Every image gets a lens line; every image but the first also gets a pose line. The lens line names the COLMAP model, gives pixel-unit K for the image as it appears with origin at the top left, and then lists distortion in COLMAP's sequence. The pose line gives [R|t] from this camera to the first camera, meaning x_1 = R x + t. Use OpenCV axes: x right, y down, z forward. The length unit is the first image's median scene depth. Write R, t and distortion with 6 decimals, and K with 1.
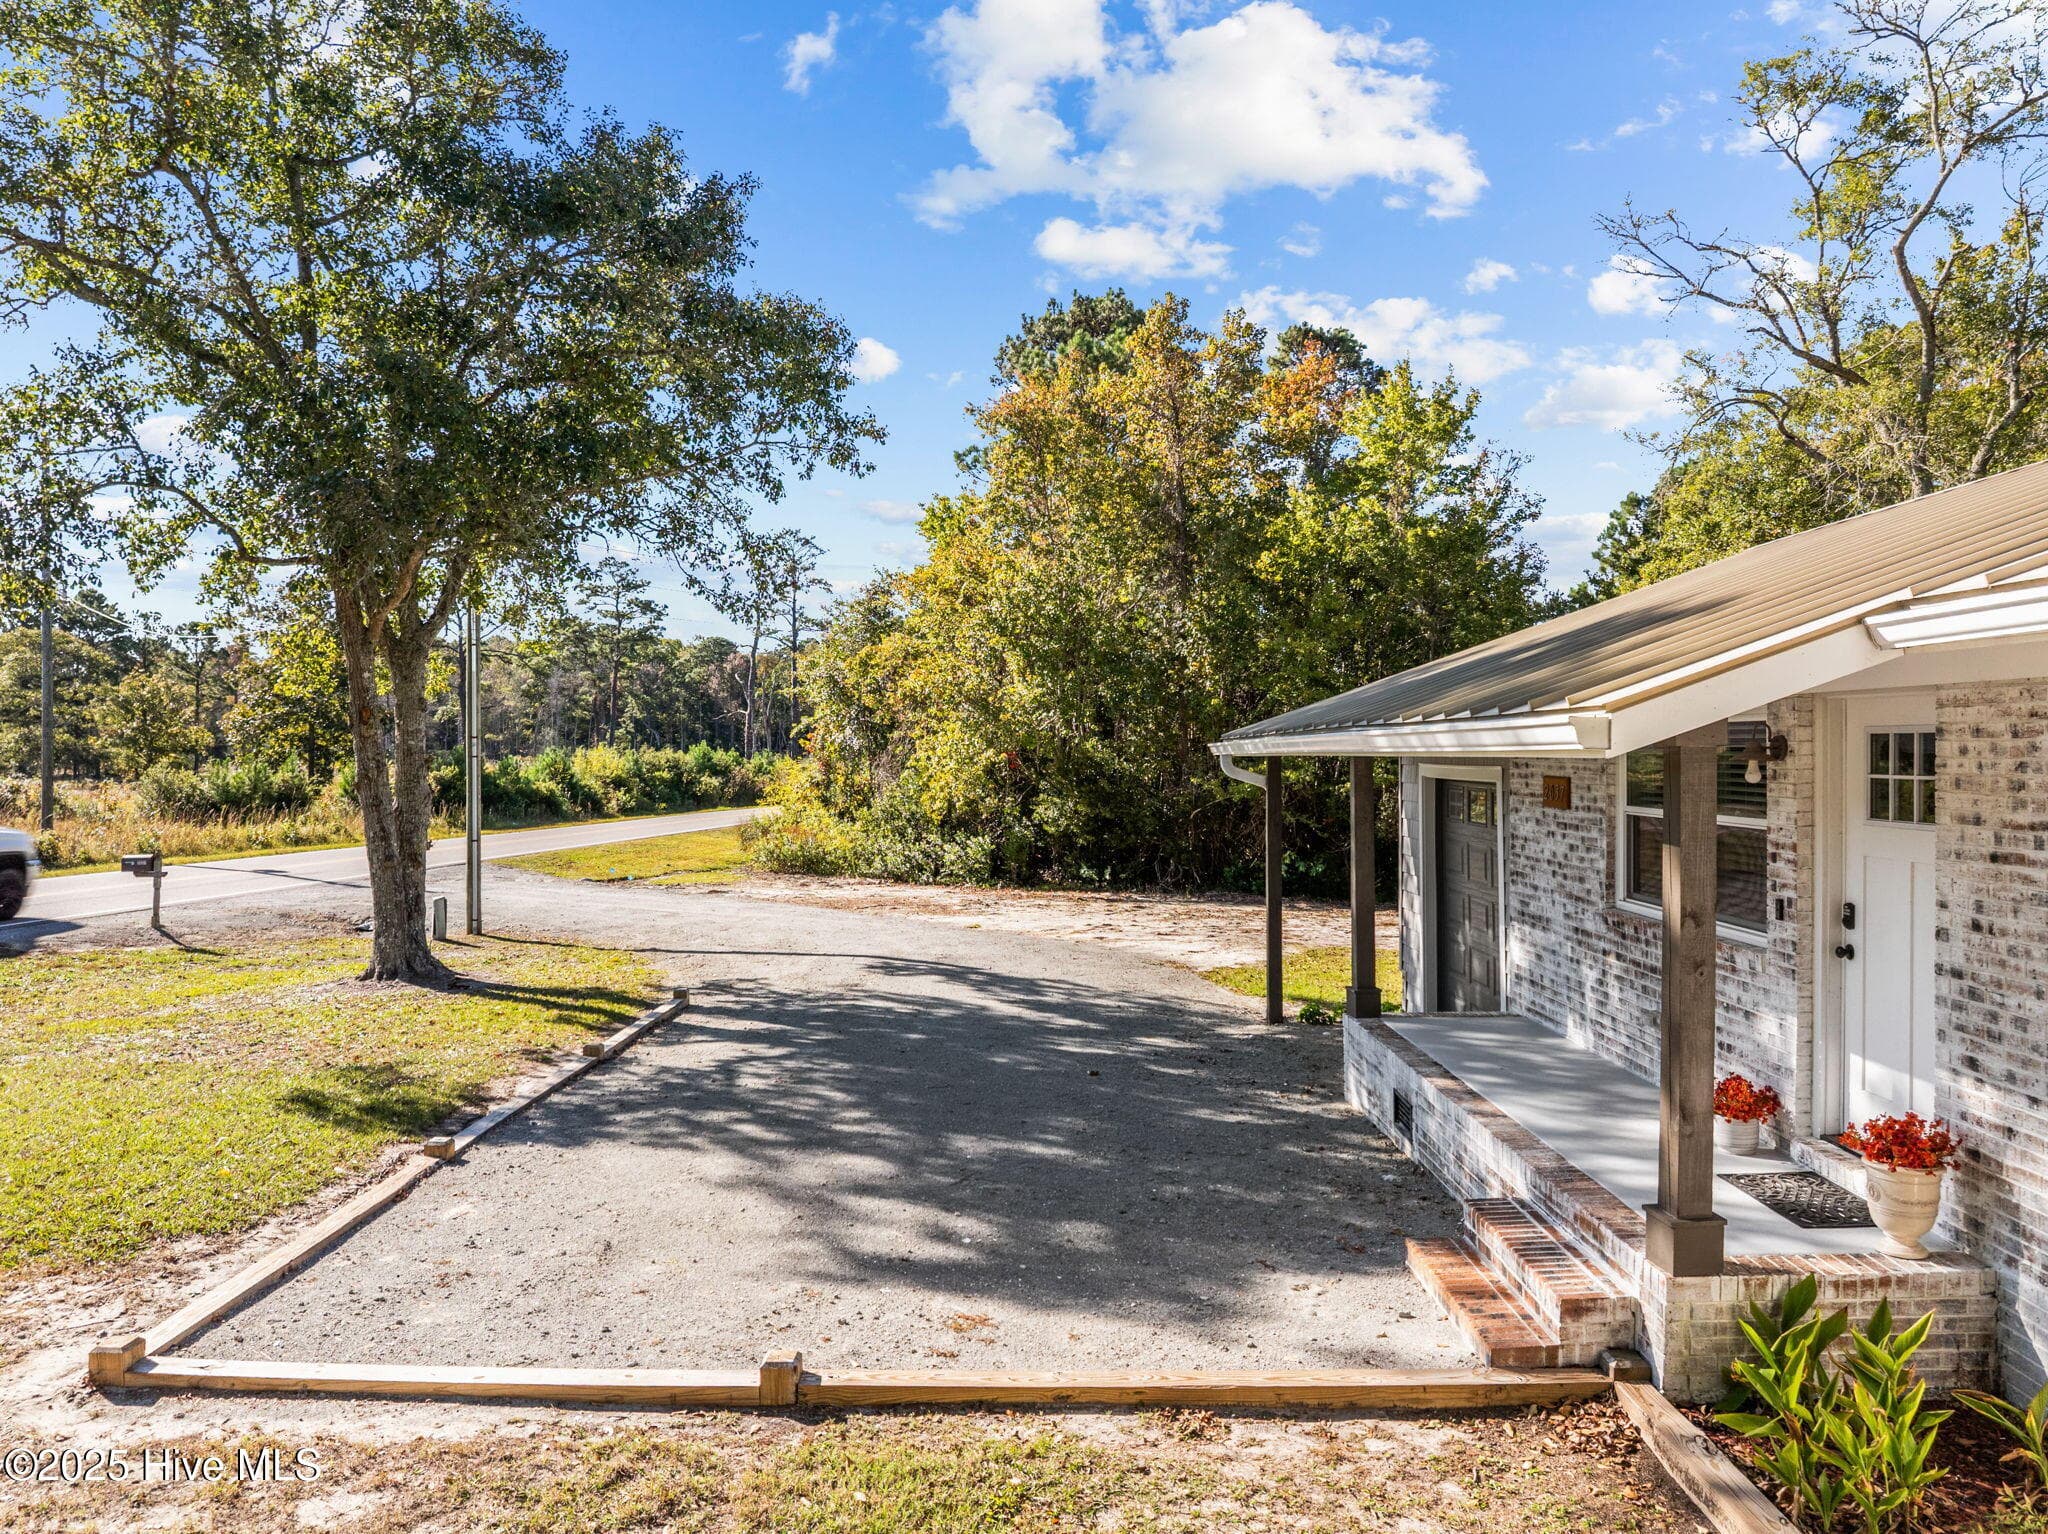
lens RADIAL K [[1460.3, 0, 1063.4], [0, 1460.3, 773.8], [0, 0, 1]] dist [0.084922, -0.086418]
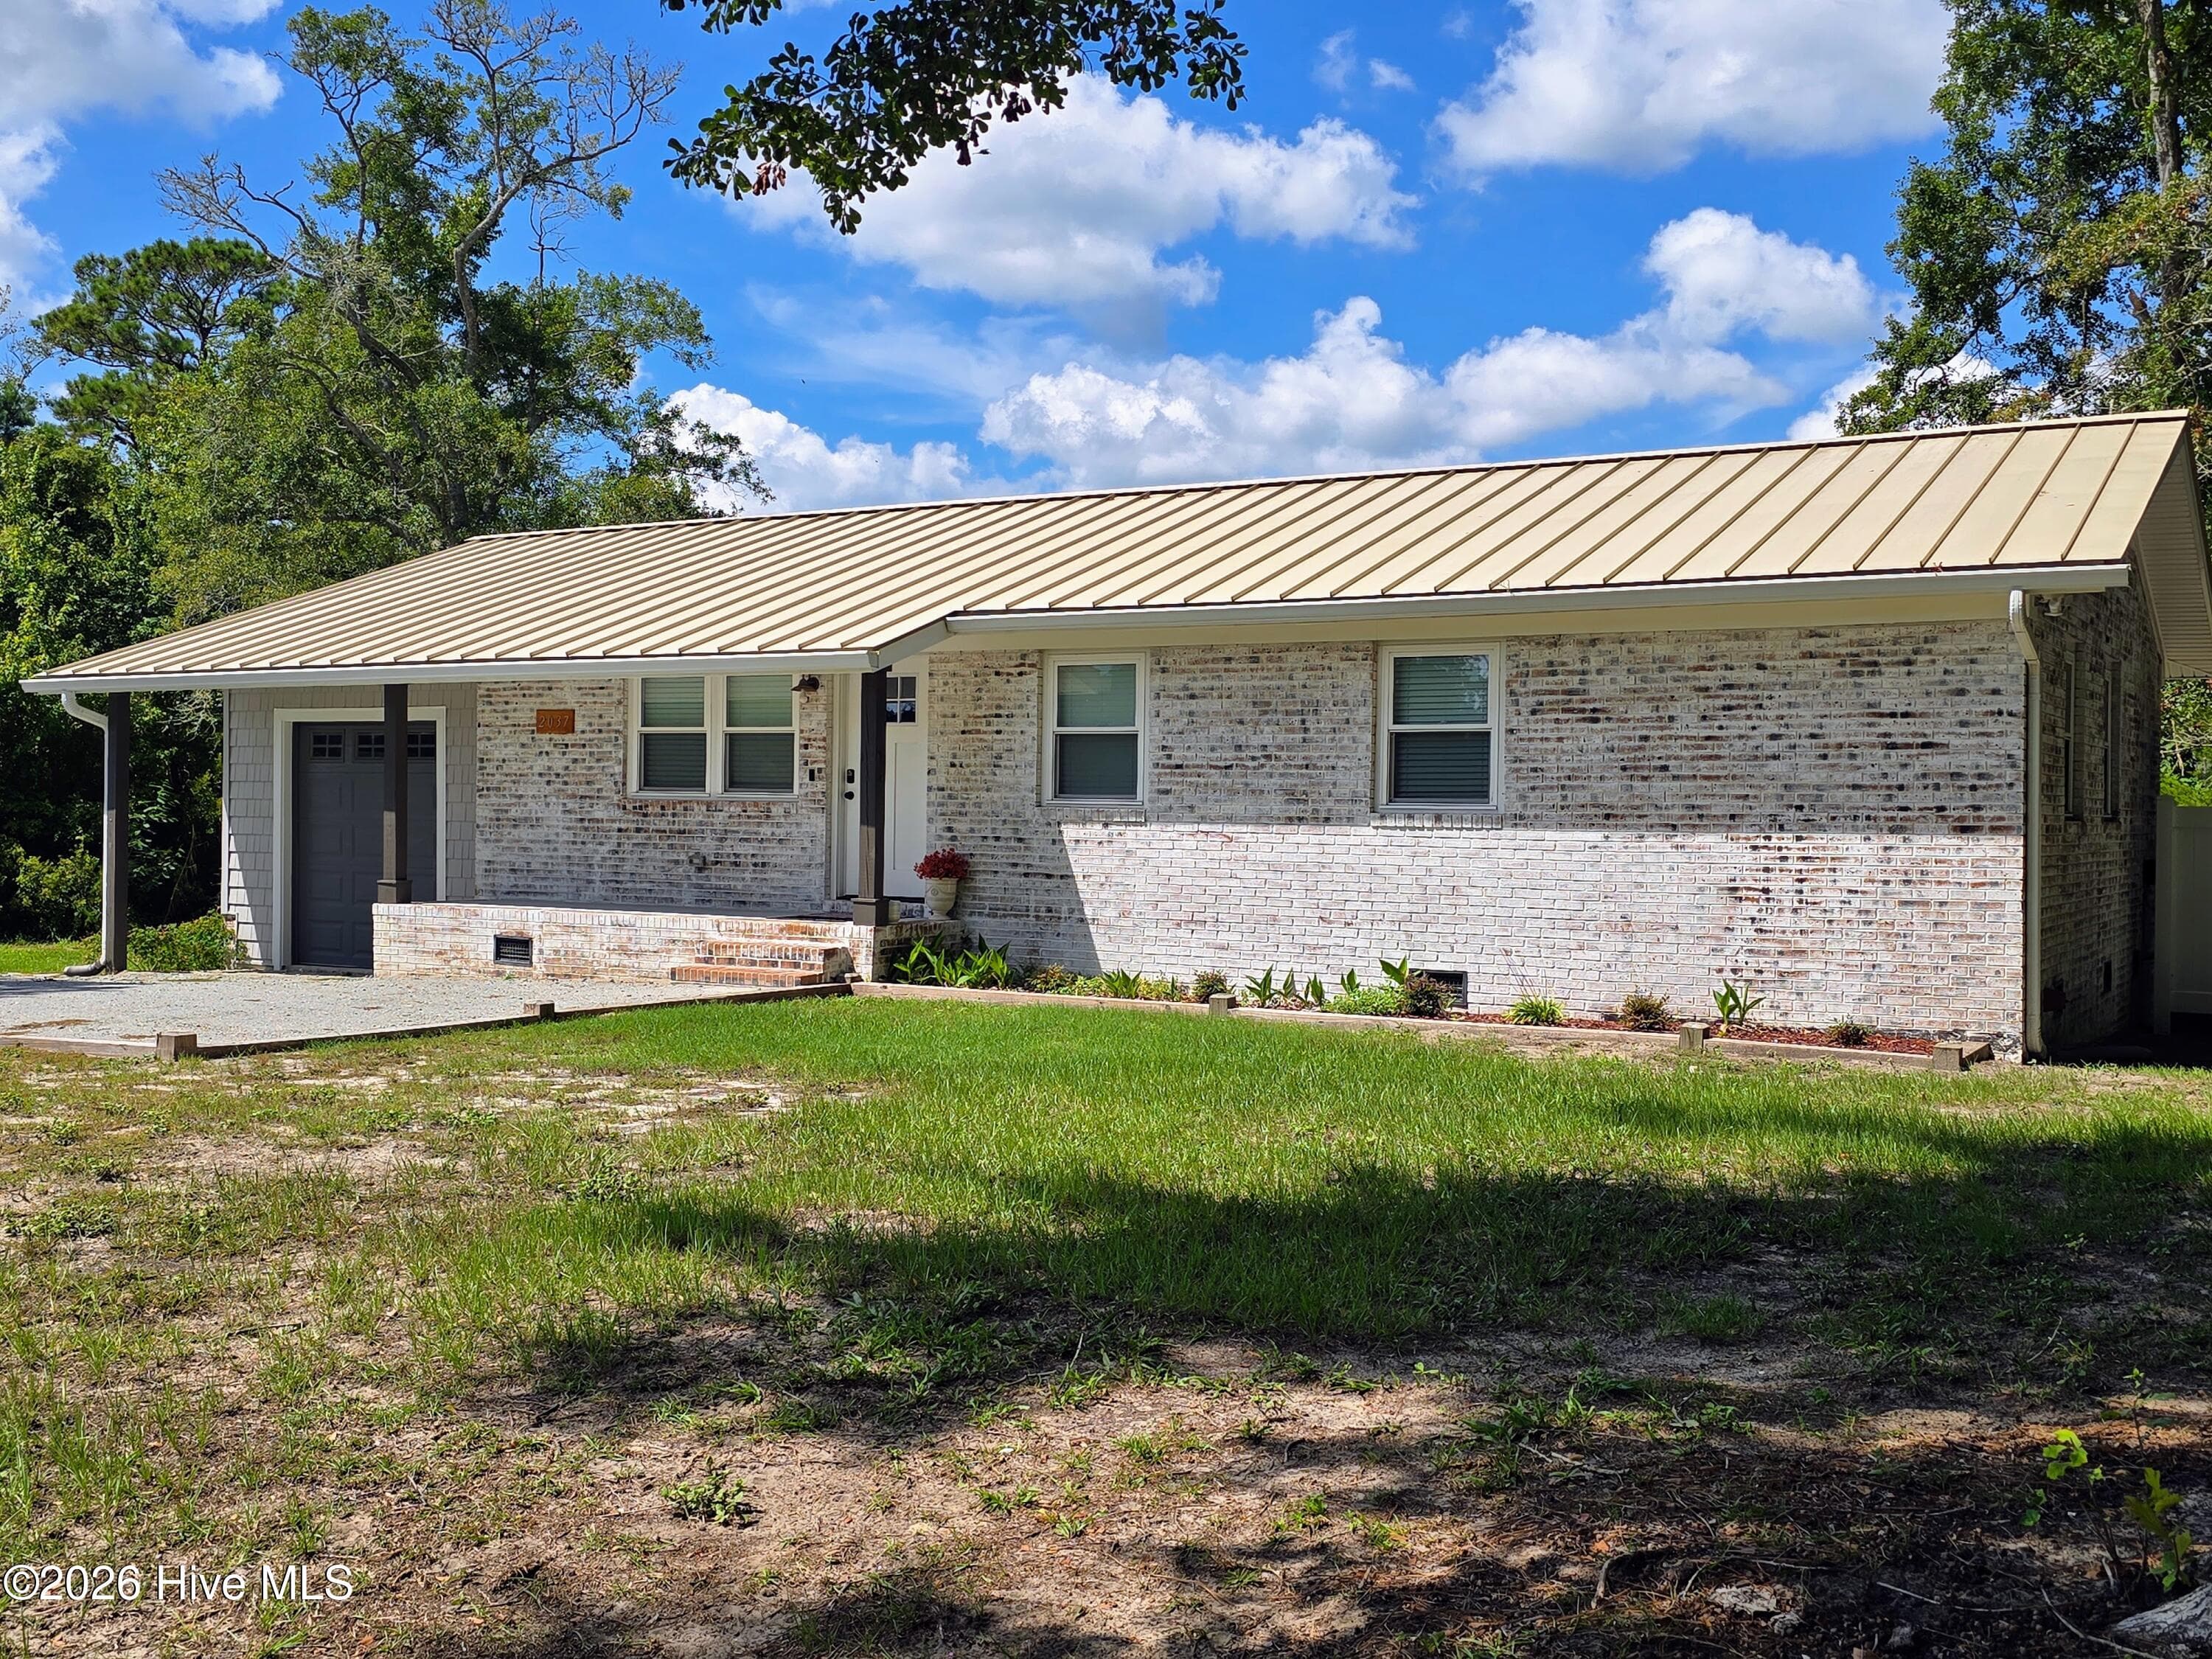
lens RADIAL K [[2072.5, 0, 1106.0], [0, 2072.5, 829.5], [0, 0, 1]] dist [0.096902, -0.116380]
pose [[0.515734, 0.002458, 0.856745, -1.089438], [-0.001824, 0.999997, -0.001771, 0.119608], [-0.856747, -0.000649, 0.515737, -0.432275]]
